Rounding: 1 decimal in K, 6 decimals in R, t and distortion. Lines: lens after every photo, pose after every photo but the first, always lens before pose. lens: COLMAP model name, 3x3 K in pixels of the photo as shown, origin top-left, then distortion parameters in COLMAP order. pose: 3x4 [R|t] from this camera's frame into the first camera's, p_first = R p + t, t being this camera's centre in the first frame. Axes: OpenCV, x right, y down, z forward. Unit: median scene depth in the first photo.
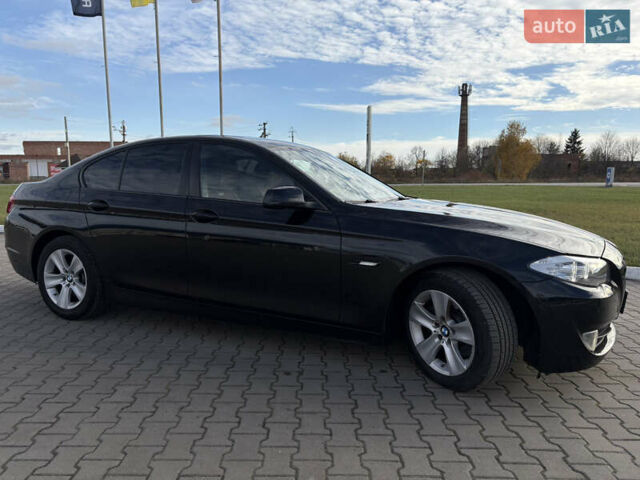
lens RADIAL K [[488.3, 0, 318.2], [0, 488.3, 209.6], [0, 0, 1]] dist [0.021607, -0.000358]
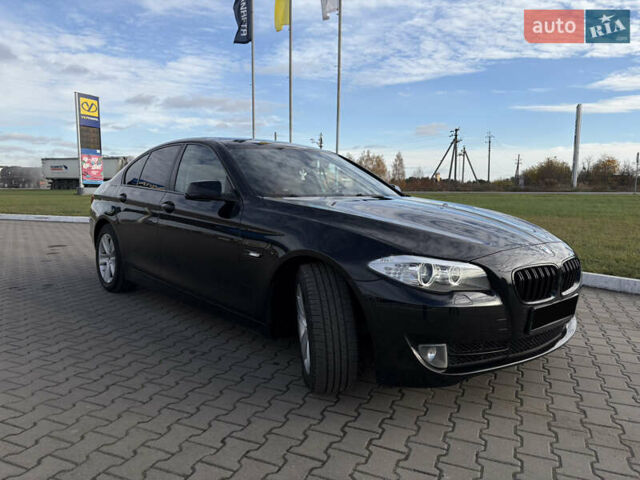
lens RADIAL K [[485.5, 0, 318.9], [0, 485.5, 210.8], [0, 0, 1]] dist [0.053647, -0.075946]
pose [[0.916284, 0.022527, -0.399895, 0.161641], [-0.028254, 0.999565, -0.008431, 0.005926], [0.399531, 0.019024, 0.916522, 0.029413]]
